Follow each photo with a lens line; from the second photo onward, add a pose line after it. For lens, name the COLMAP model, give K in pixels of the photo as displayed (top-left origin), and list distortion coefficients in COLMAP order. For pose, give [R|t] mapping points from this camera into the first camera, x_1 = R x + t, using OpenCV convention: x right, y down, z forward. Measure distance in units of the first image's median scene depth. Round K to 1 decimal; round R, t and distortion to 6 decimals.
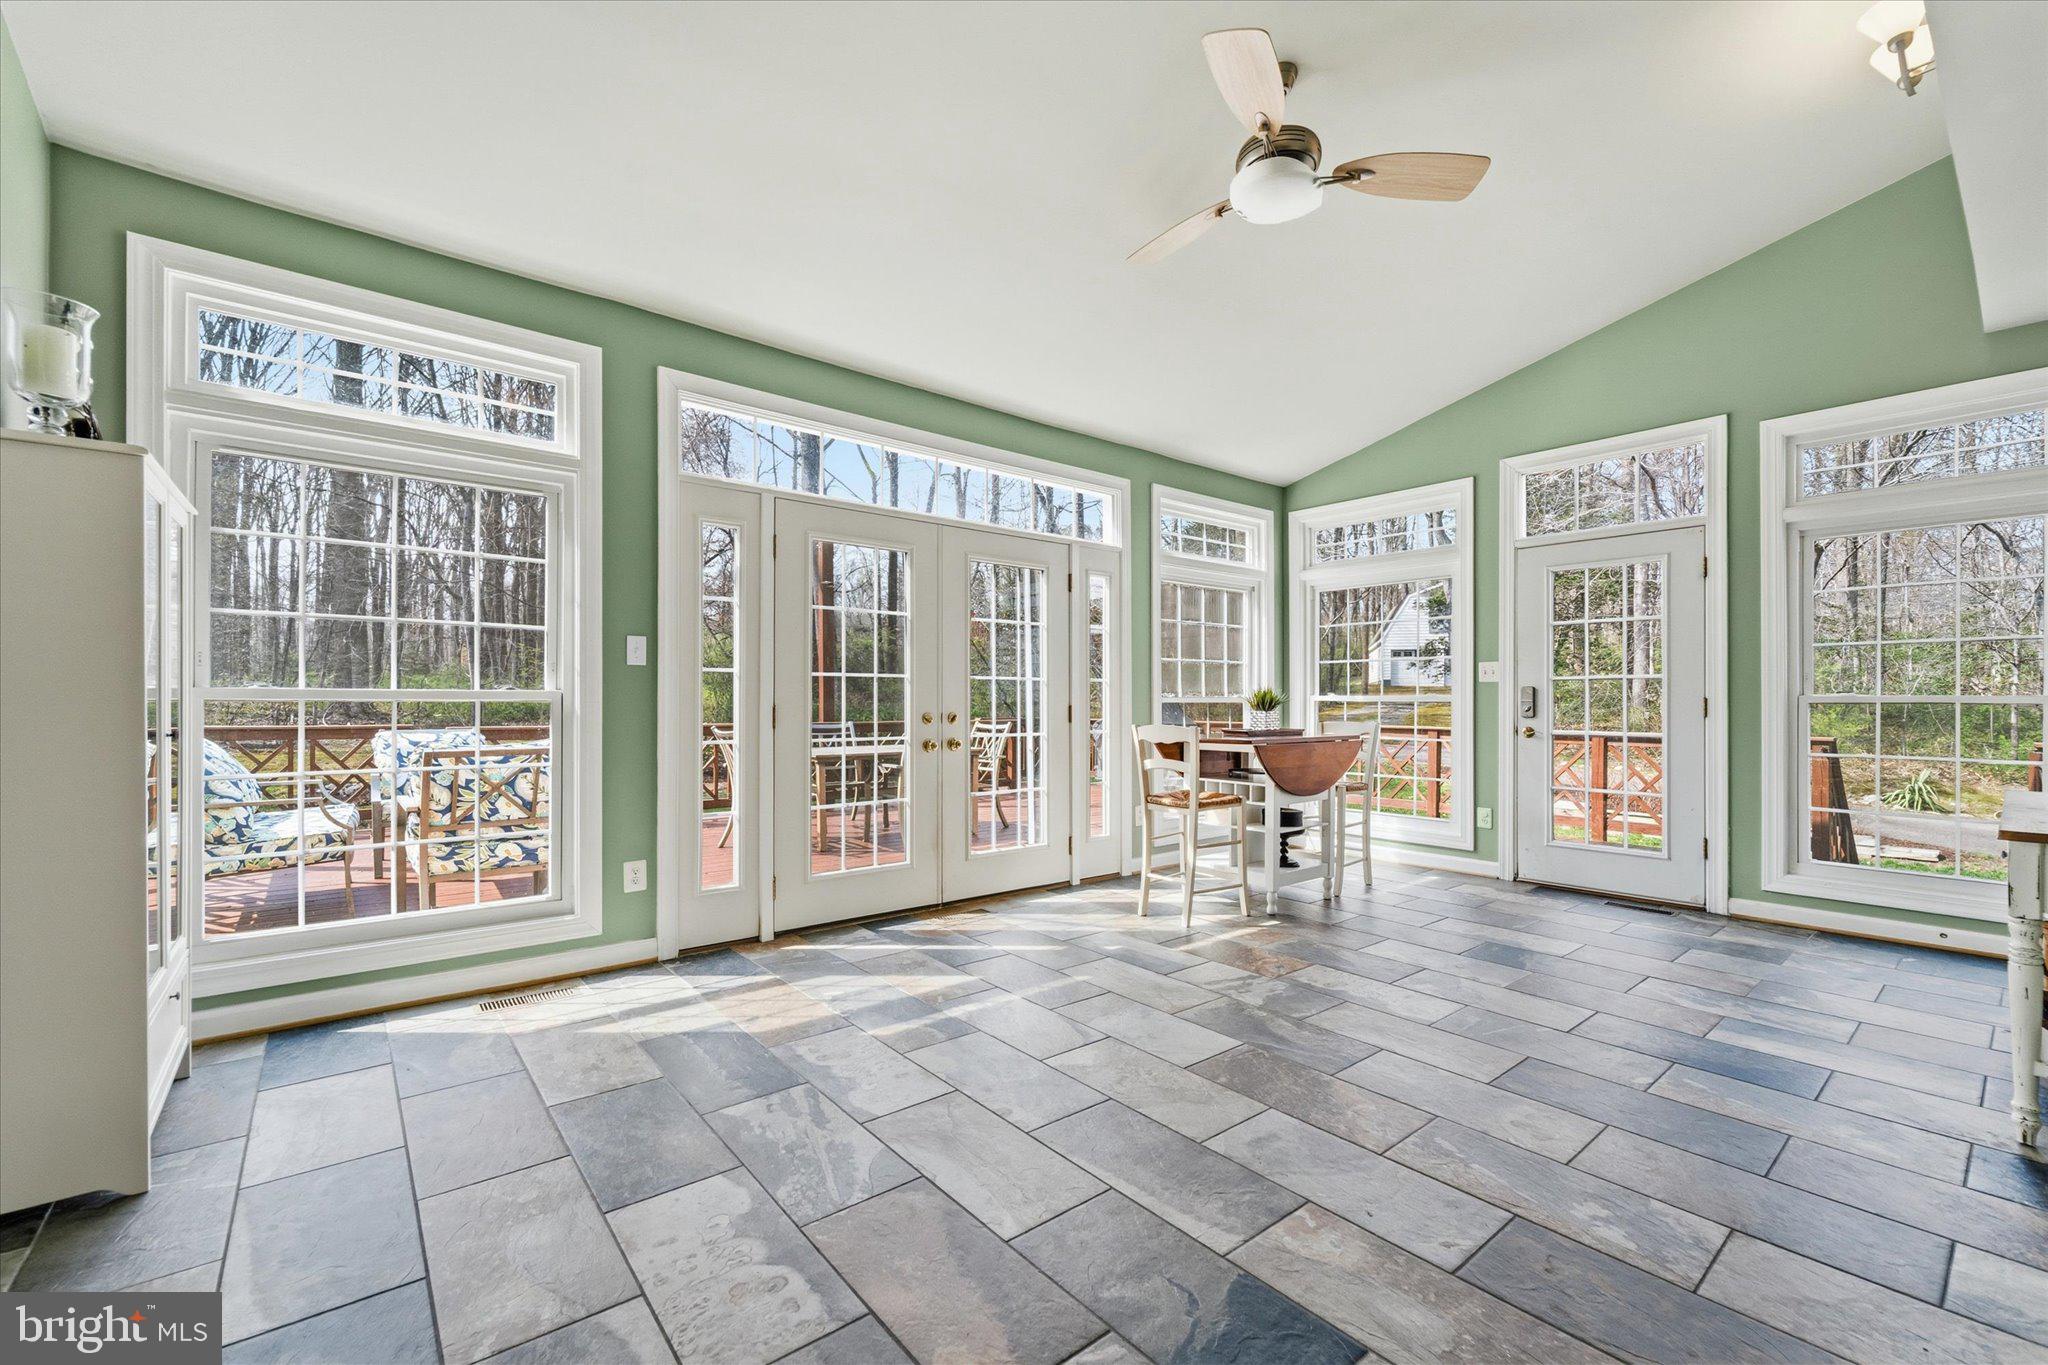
lens RADIAL K [[841.5, 0, 1021.0], [0, 841.5, 688.1], [0, 0, 1]] dist [0.001639, 0.000140]
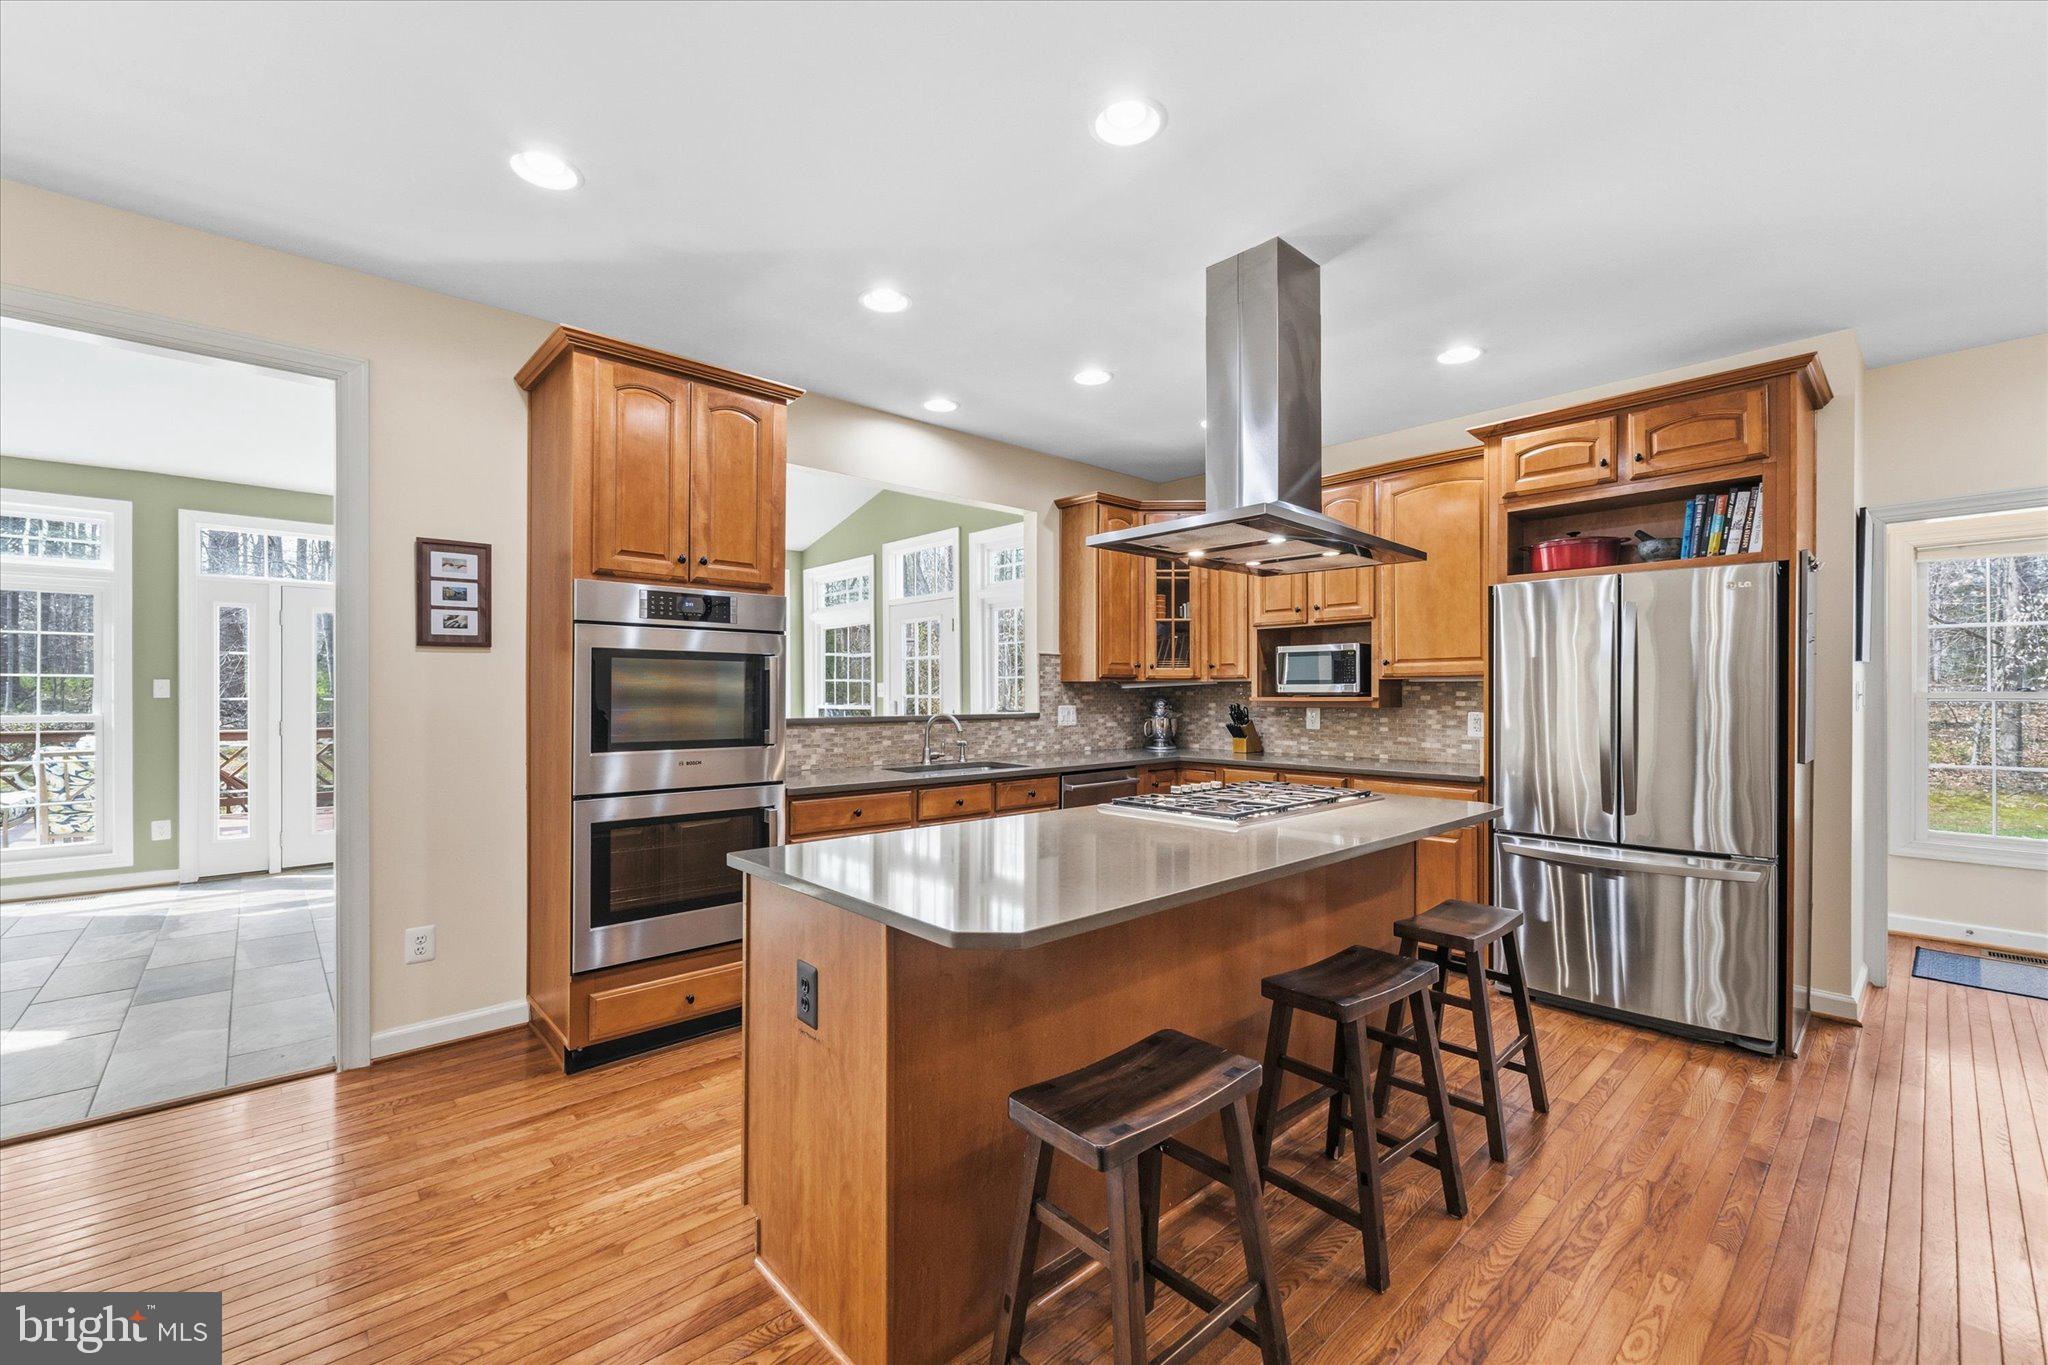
lens RADIAL K [[841.5, 0, 1025.3], [0, 841.5, 689.4], [0, 0, 1]] dist [0.001639, 0.000140]
pose [[0.998515, -0.003219, 0.054383, 1.089933], [0.002417, 0.999888, 0.014801, -0.063482], [-0.054424, -0.014648, 0.998410, -0.682674]]
